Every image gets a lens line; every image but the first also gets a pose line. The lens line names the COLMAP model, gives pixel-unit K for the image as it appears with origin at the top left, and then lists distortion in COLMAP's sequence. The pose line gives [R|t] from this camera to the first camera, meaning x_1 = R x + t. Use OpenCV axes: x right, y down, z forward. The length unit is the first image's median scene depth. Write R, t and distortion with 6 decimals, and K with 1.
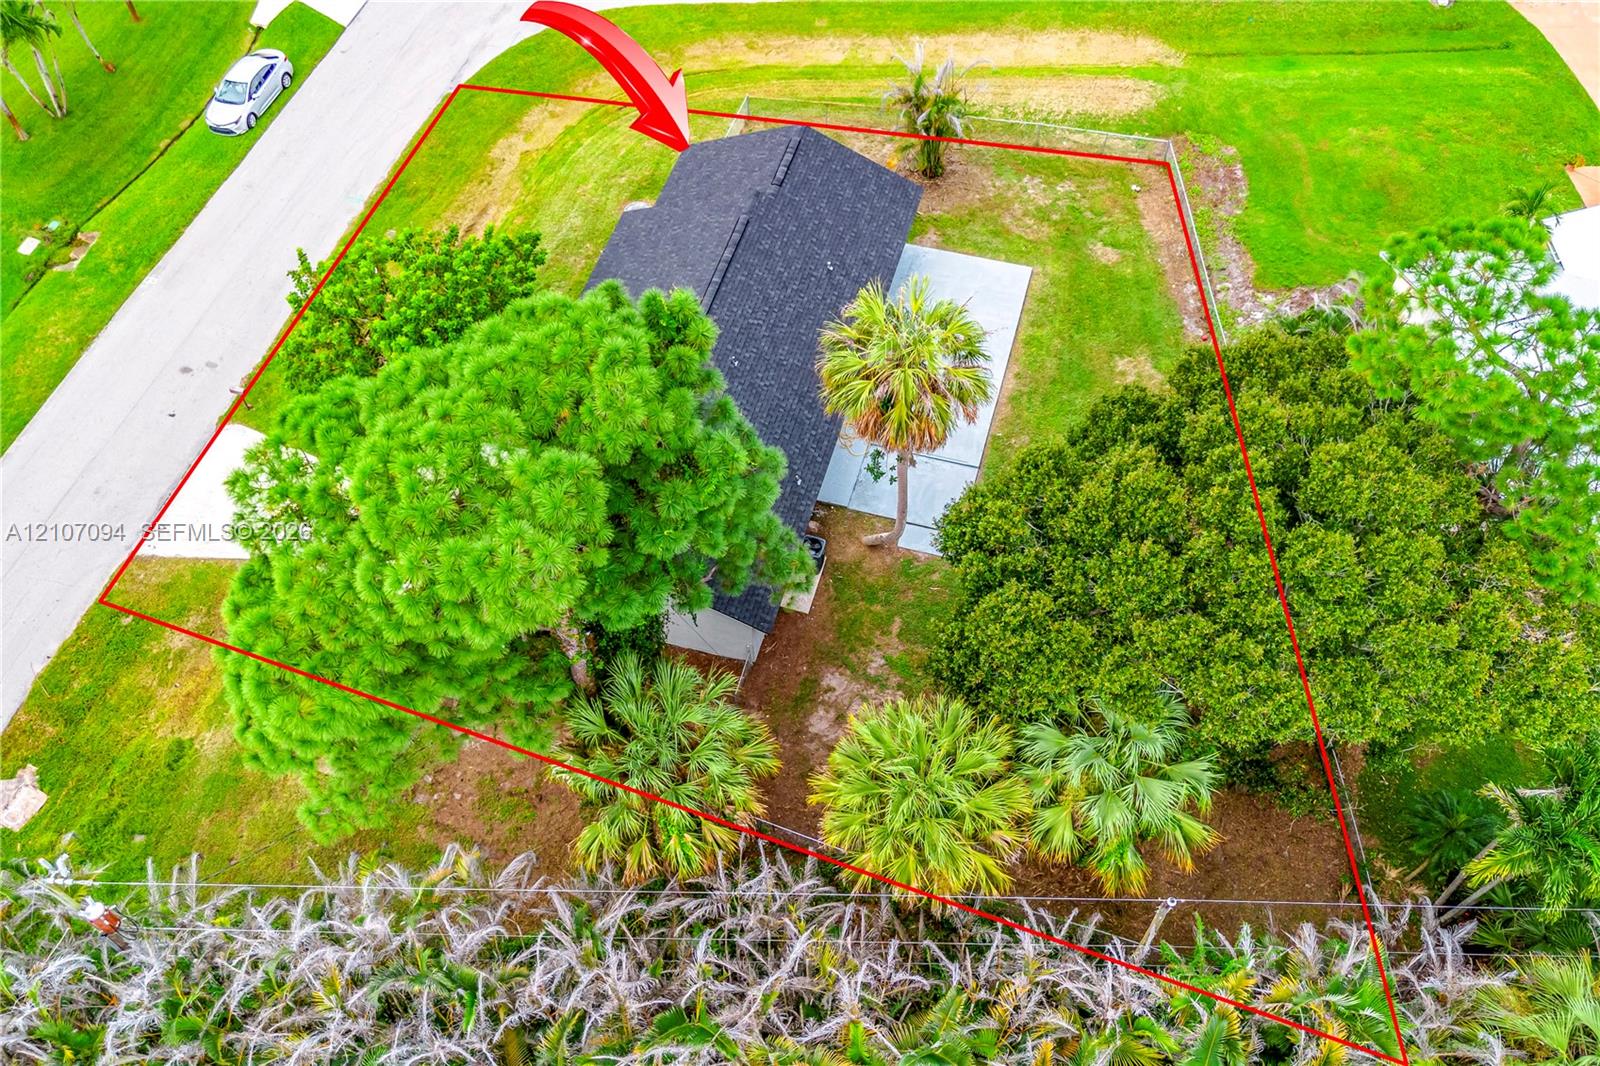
lens RADIAL K [[1343.5, 0, 804.2], [0, 1343.5, 532.5], [0, 0, 1]] dist [0.065626, -0.066756]
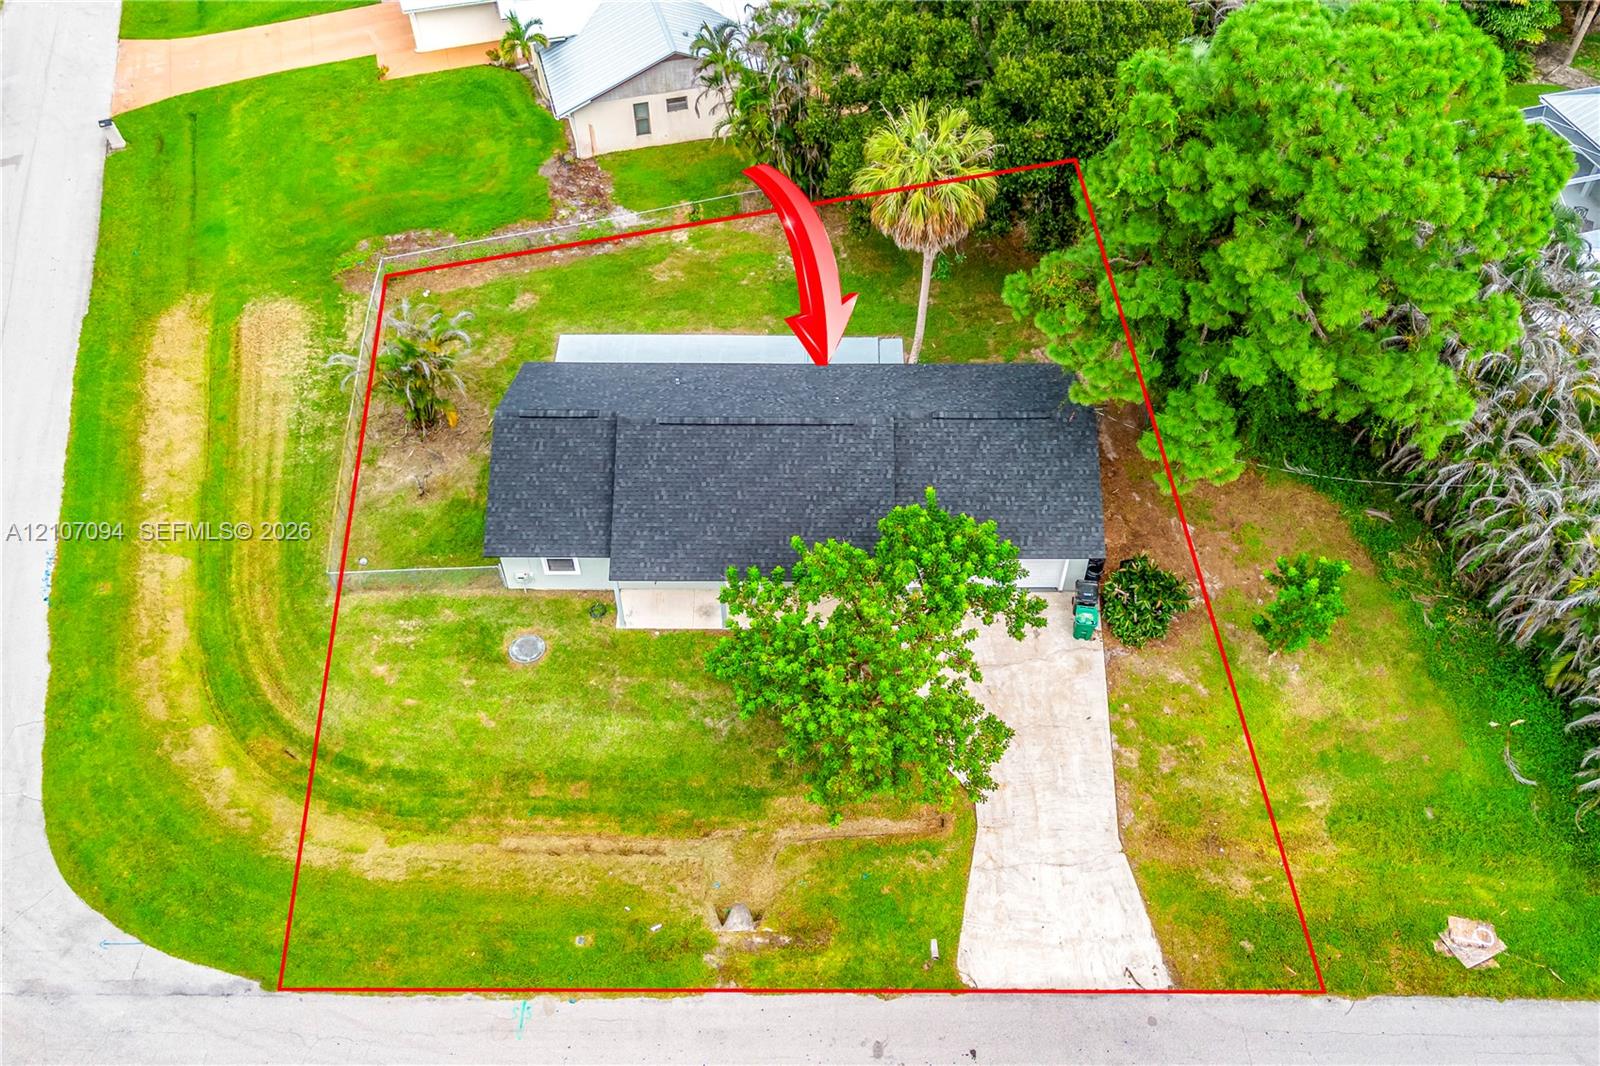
lens RADIAL K [[1343.5, 0, 804.2], [0, 1343.5, 532.5], [0, 0, 1]] dist [0.065626, -0.066756]
pose [[-0.261674, -0.721873, 0.640645, -0.656839], [0.790734, 0.220257, 0.571163, -0.601152], [-0.553414, 0.656038, 0.513174, 0.439391]]
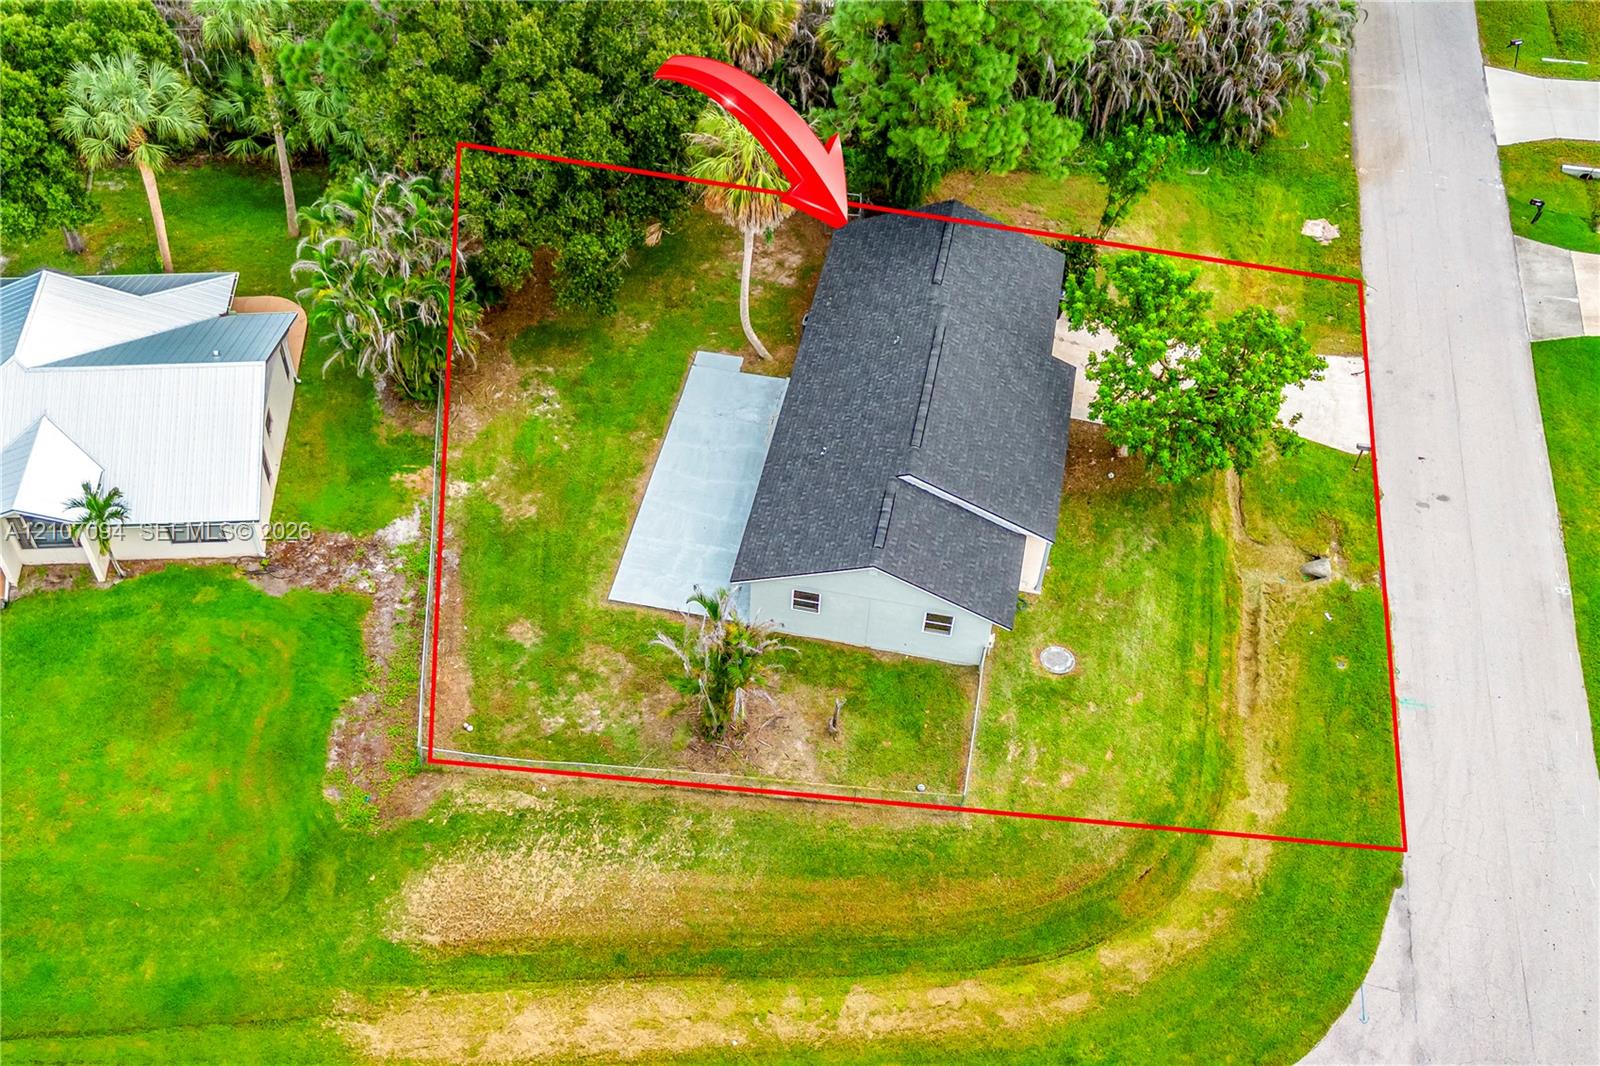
lens RADIAL K [[1551.2, 0, 701.4], [0, 1551.2, 611.9], [0, 0, 1]] dist [0.100376, -0.167149]
pose [[-0.998918, 0.039926, -0.023844, 0.127503], [-0.032859, -0.243154, 0.969431, -1.200572], [0.032907, 0.969166, 0.244203, 0.732175]]
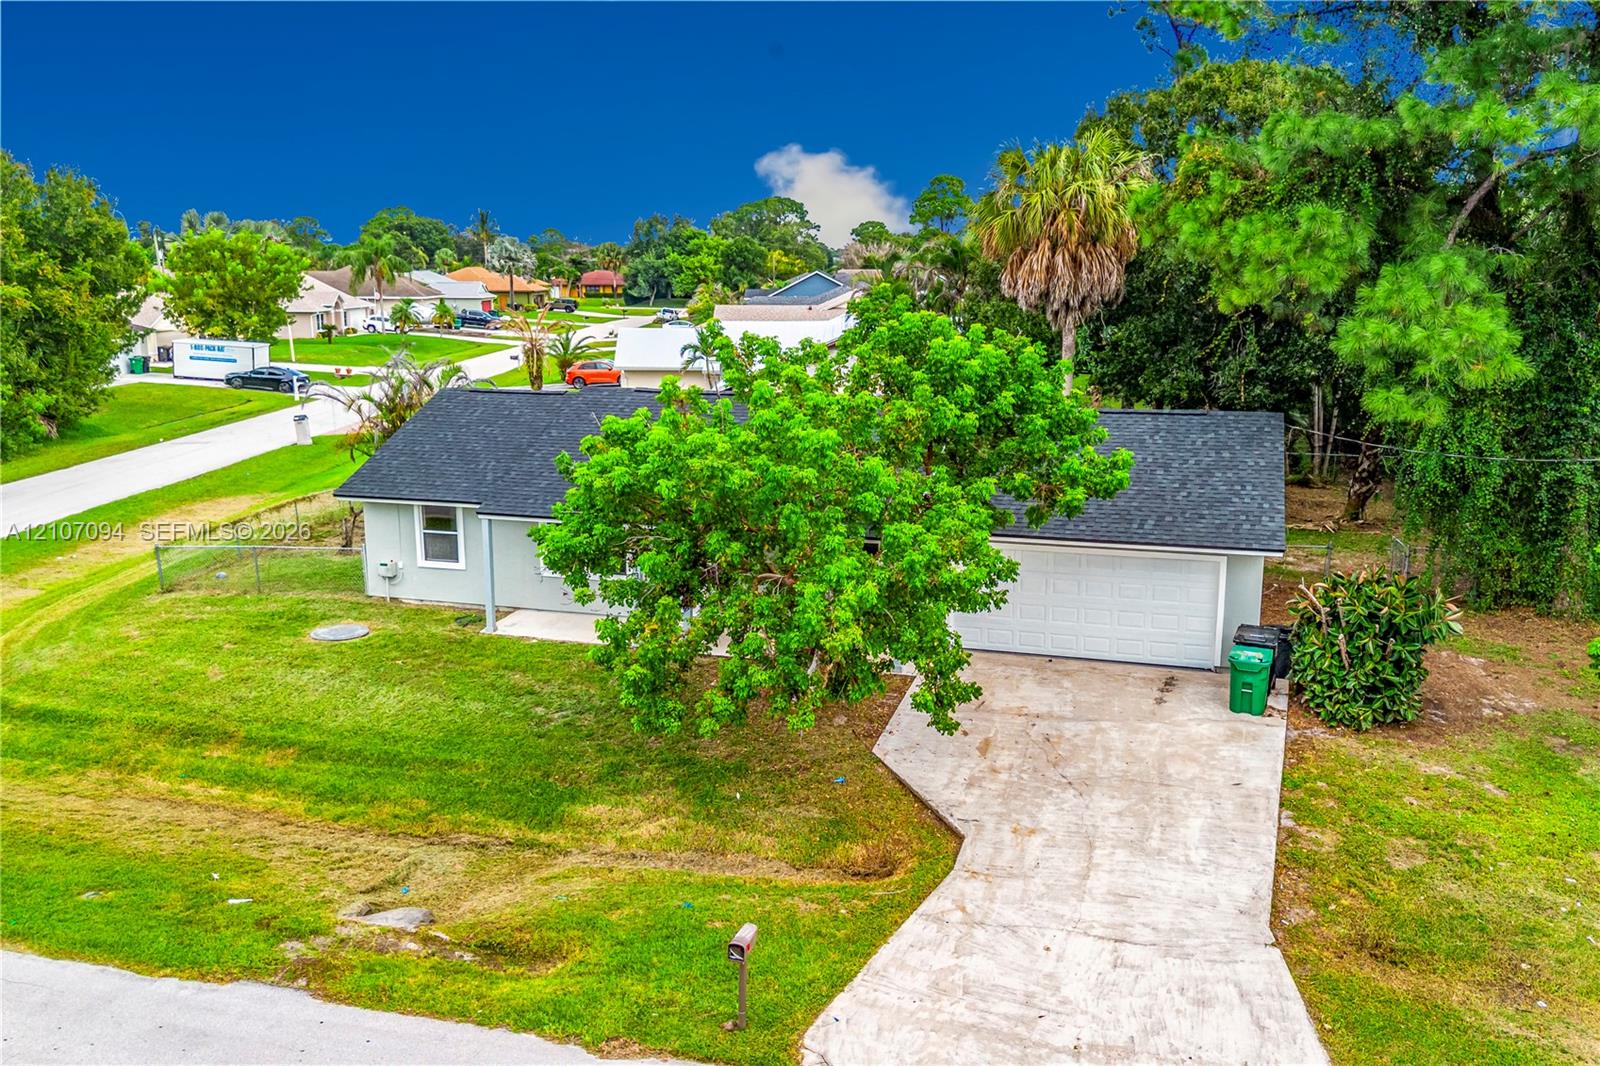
lens RADIAL K [[1348.1, 0, 804.2], [0, 1348.1, 531.6], [0, 0, 1]] dist [0.037023, -0.000555]
pose [[0.026784, -0.193602, 0.980714, -0.646953], [0.814207, 0.573405, 0.090959, -0.161941], [-0.579957, 0.796068, 0.172990, 0.779591]]
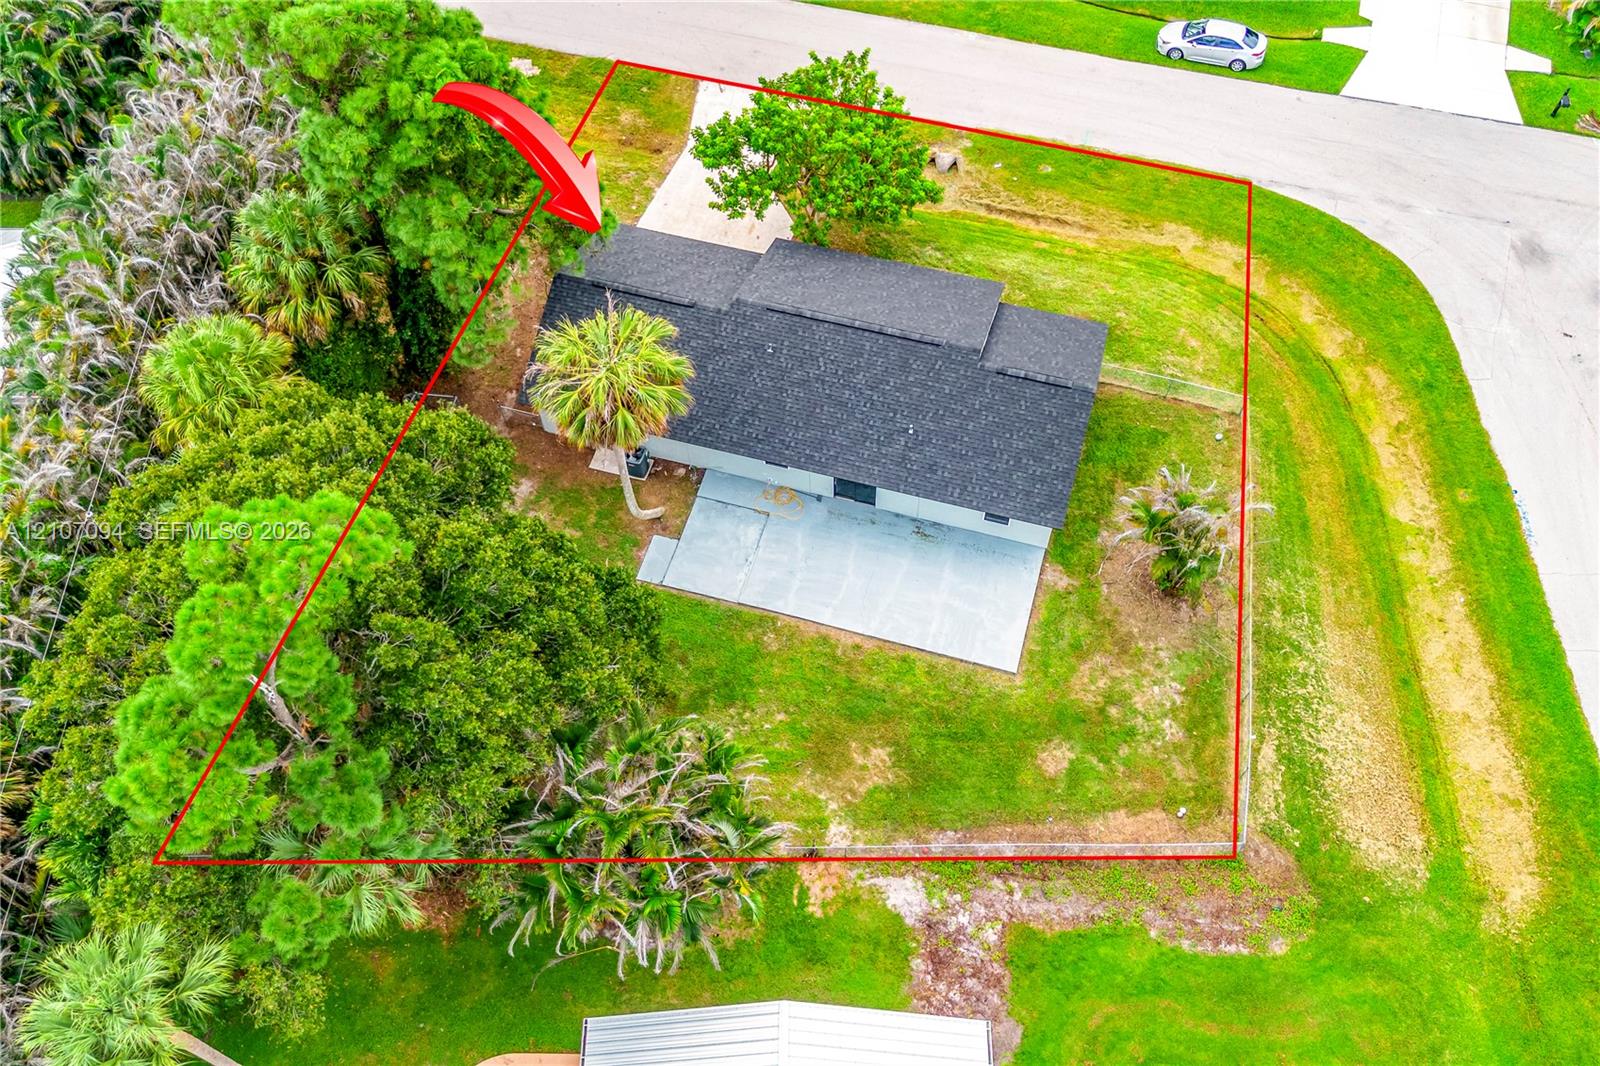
lens RADIAL K [[1363.3, 0, 807.8], [0, 1363.3, 518.4], [0, 0, 1]] dist [0.051307, -0.010912]
pose [[-0.008922, 0.850590, -0.525754, 0.545336], [-0.804309, 0.306294, 0.509186, -0.563292], [0.594144, 0.427412, 0.681404, 0.249903]]
